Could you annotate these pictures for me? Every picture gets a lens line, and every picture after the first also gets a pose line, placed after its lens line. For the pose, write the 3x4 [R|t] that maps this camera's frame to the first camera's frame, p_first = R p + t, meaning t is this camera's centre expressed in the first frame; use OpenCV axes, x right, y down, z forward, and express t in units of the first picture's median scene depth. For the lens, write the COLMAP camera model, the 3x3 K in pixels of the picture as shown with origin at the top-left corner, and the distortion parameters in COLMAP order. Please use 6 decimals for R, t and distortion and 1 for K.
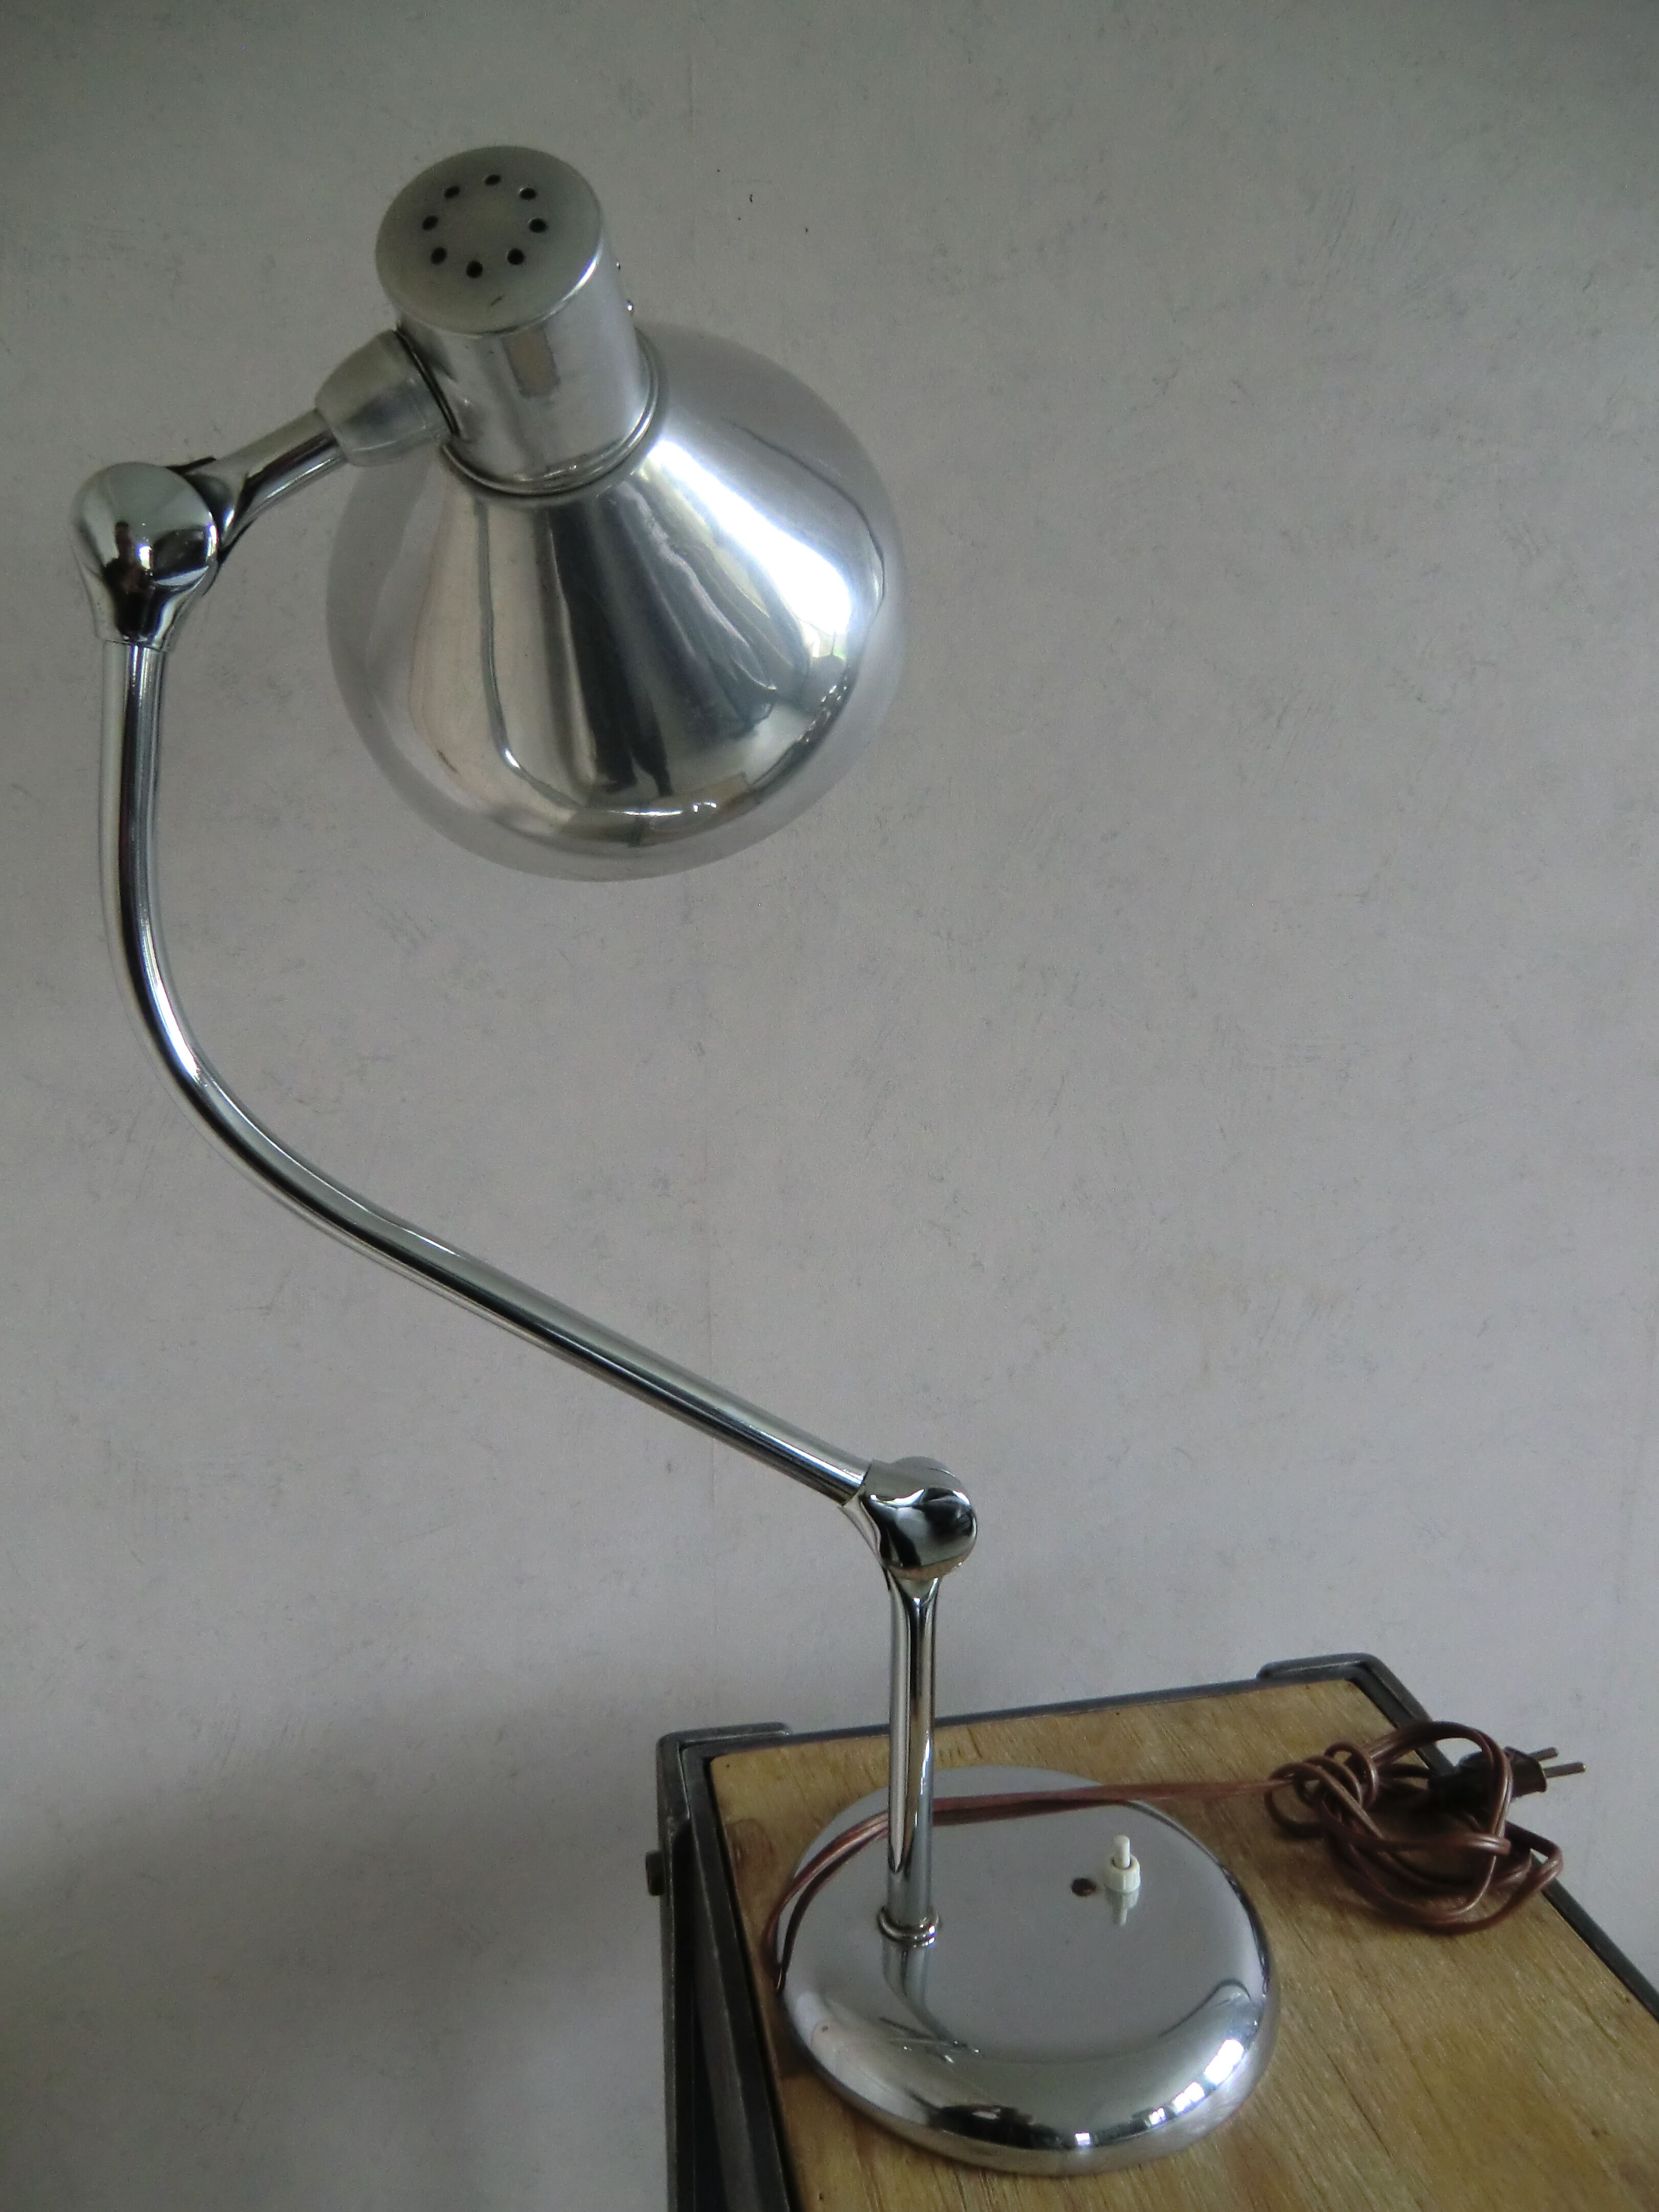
lens RADIAL K [[1592.5, 0, 821.2], [0, 1592.5, 1093.4], [0, 0, 1]] dist [-0.074908, 0.078831]
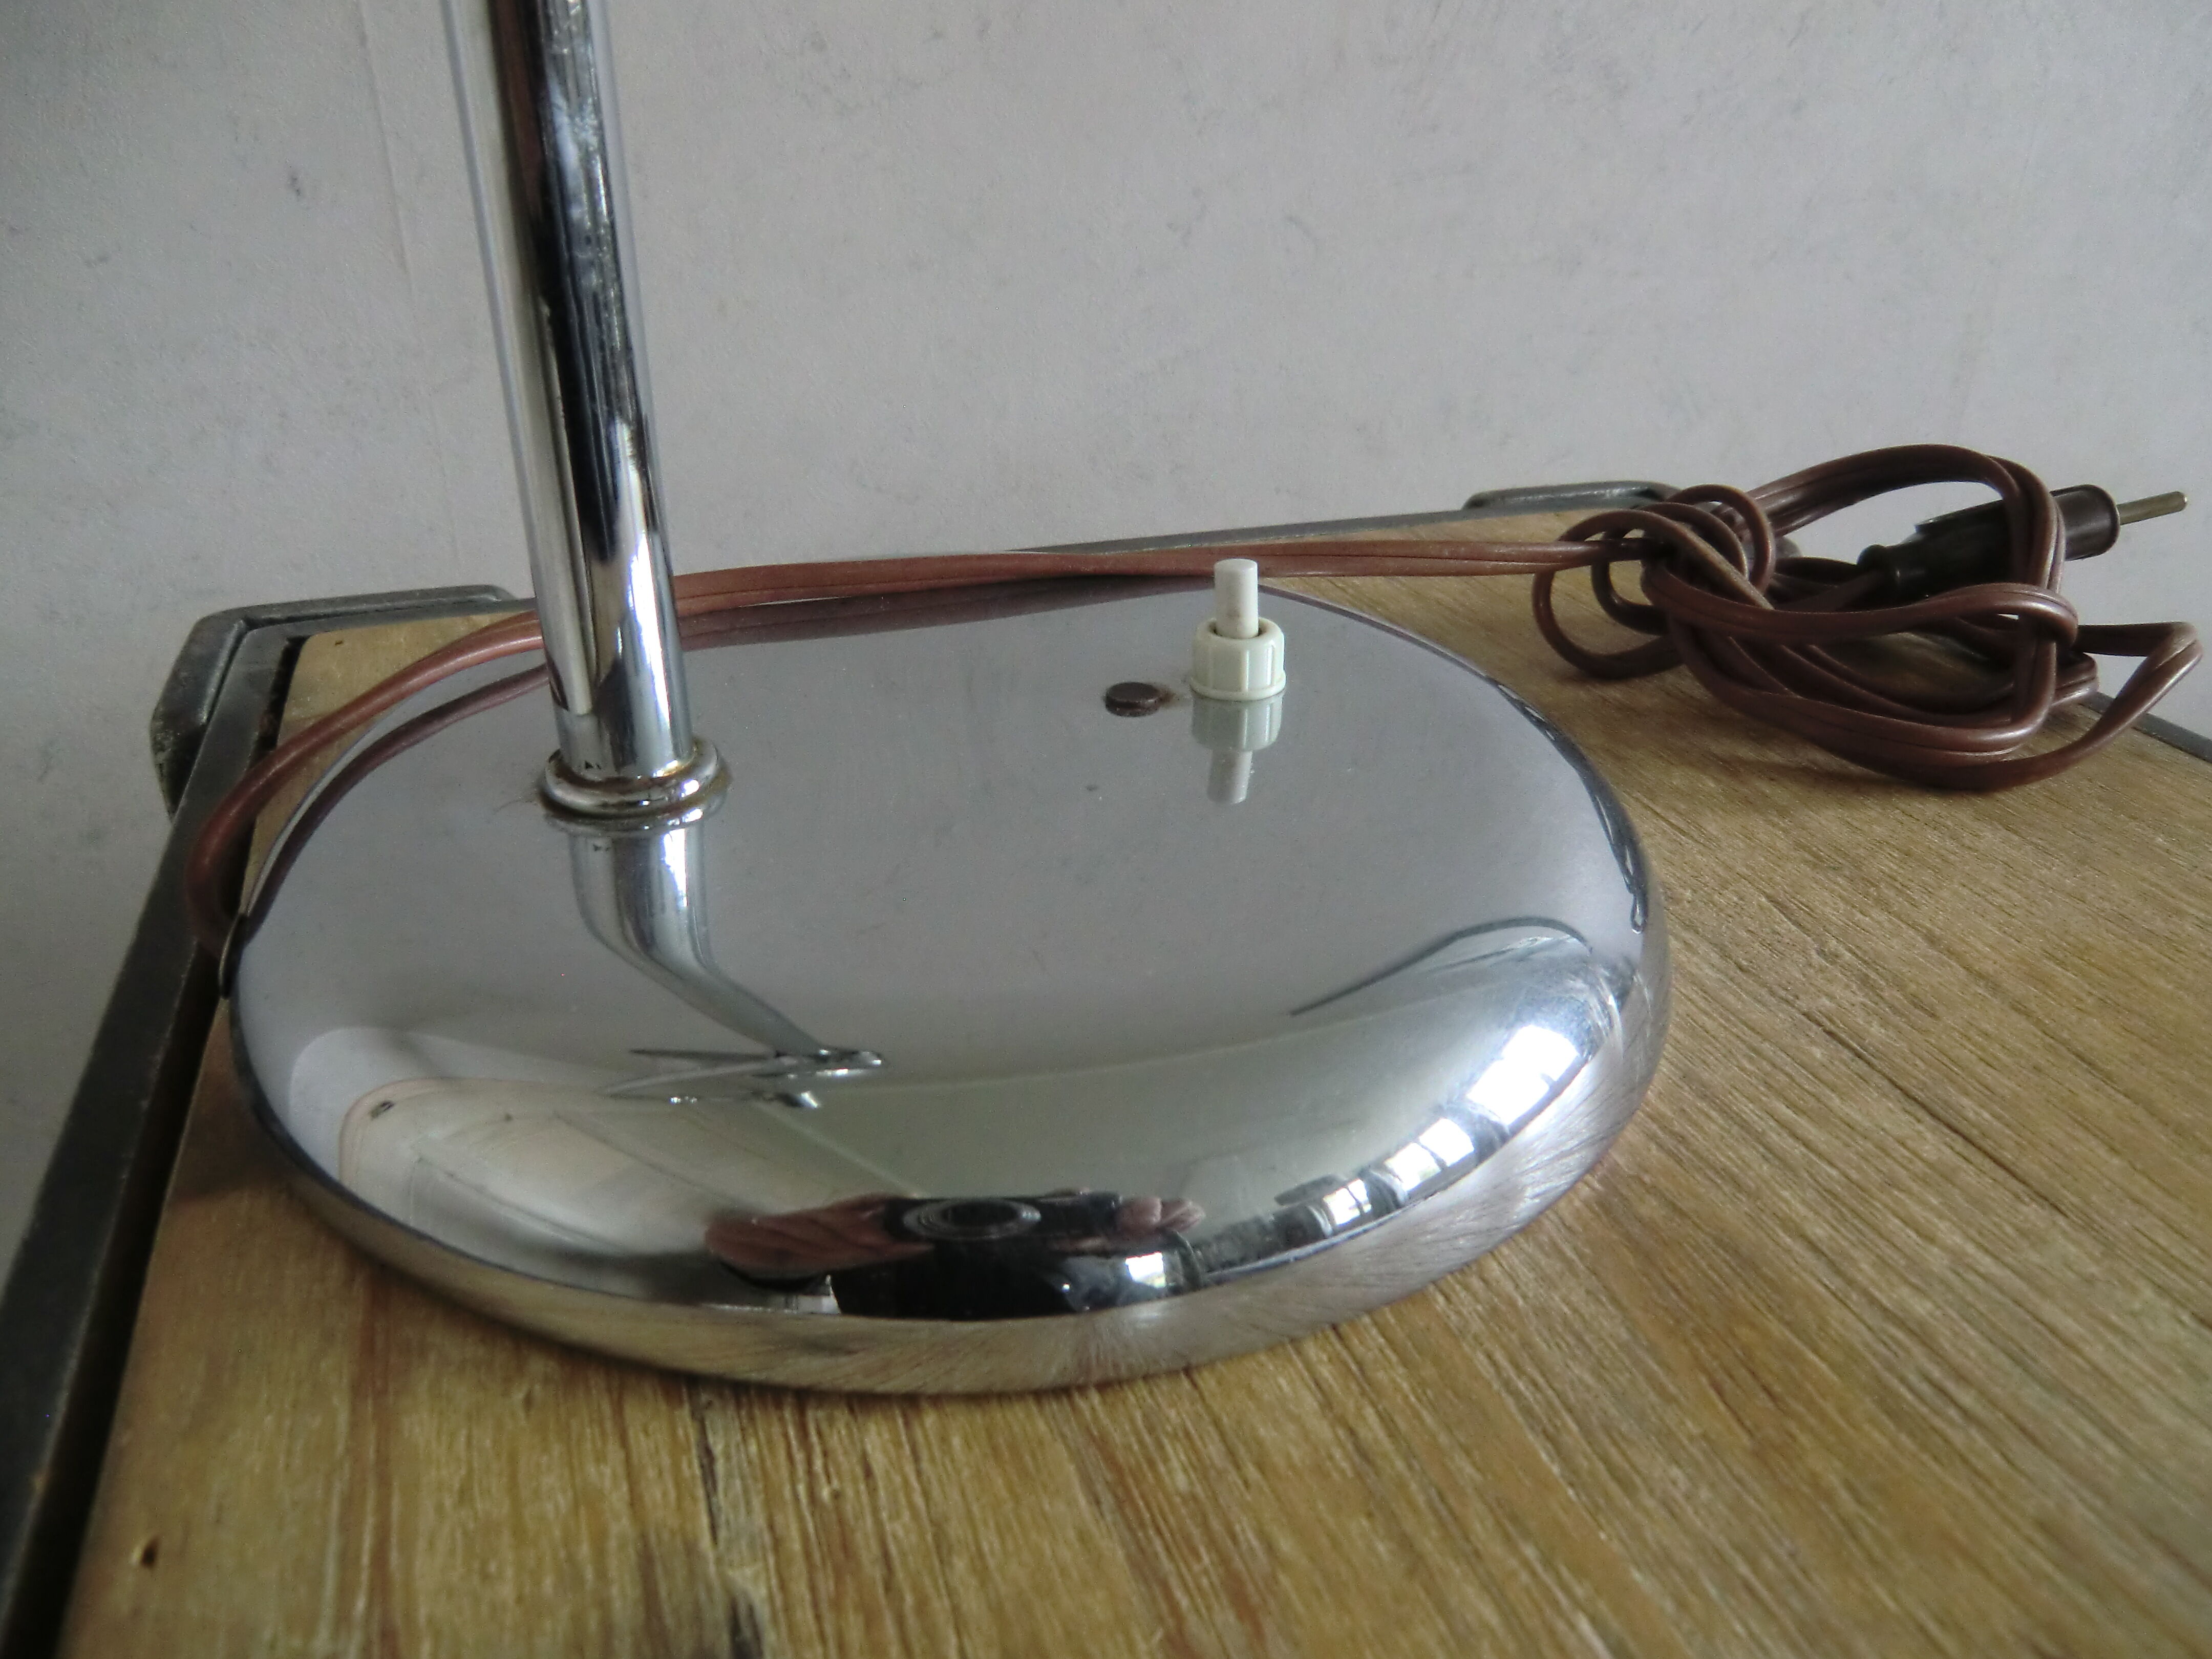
lens RADIAL K [[1592.5, 0, 1115.1], [0, 1592.5, 834.0], [0, 0, 1]] dist [-0.074908, 0.078831]
pose [[0.988161, -0.061860, 0.140395, 0.089704], [0.023689, 0.965654, 0.258748, 0.367965], [-0.151579, -0.252359, 0.955687, 0.529366]]
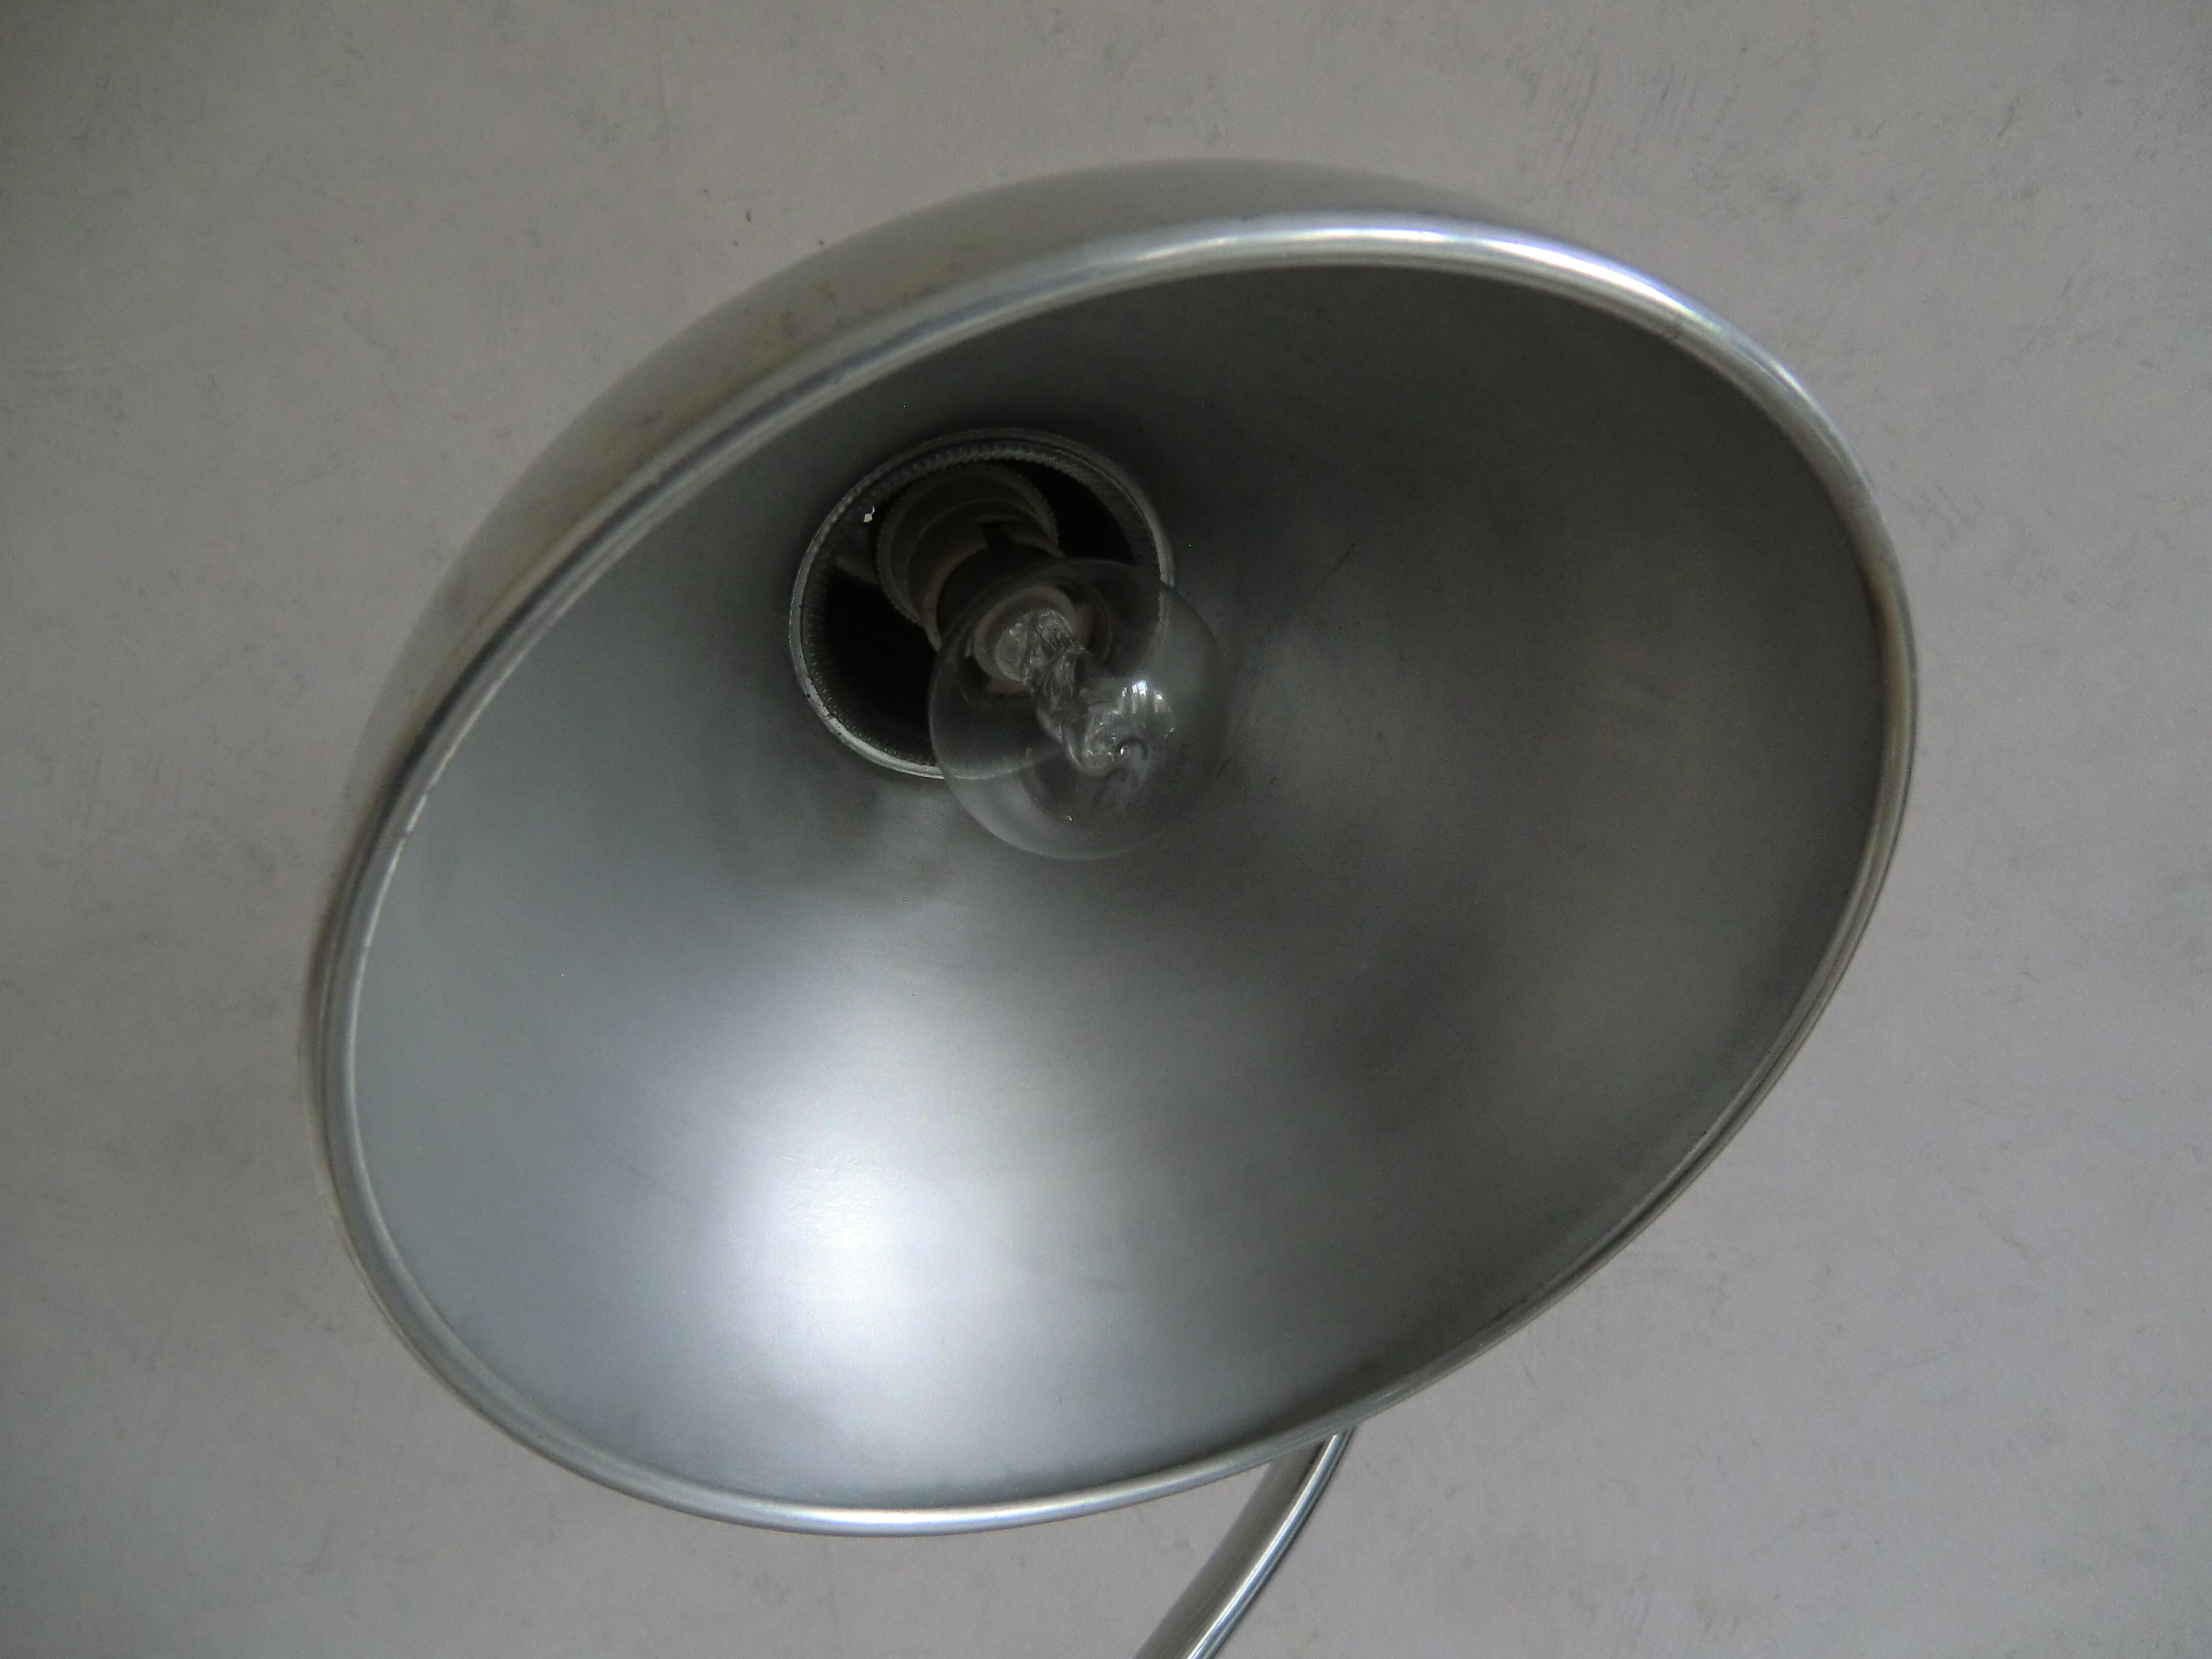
lens RADIAL K [[1592.5, 0, 1092.8], [0, 1592.5, 798.3], [0, 0, 1]] dist [-0.074908, 0.078831]
pose [[0.958201, -0.043052, -0.282838, 0.334986], [0.022129, 0.996804, -0.076758, -0.219650], [0.285238, 0.067291, 0.956092, 0.319396]]
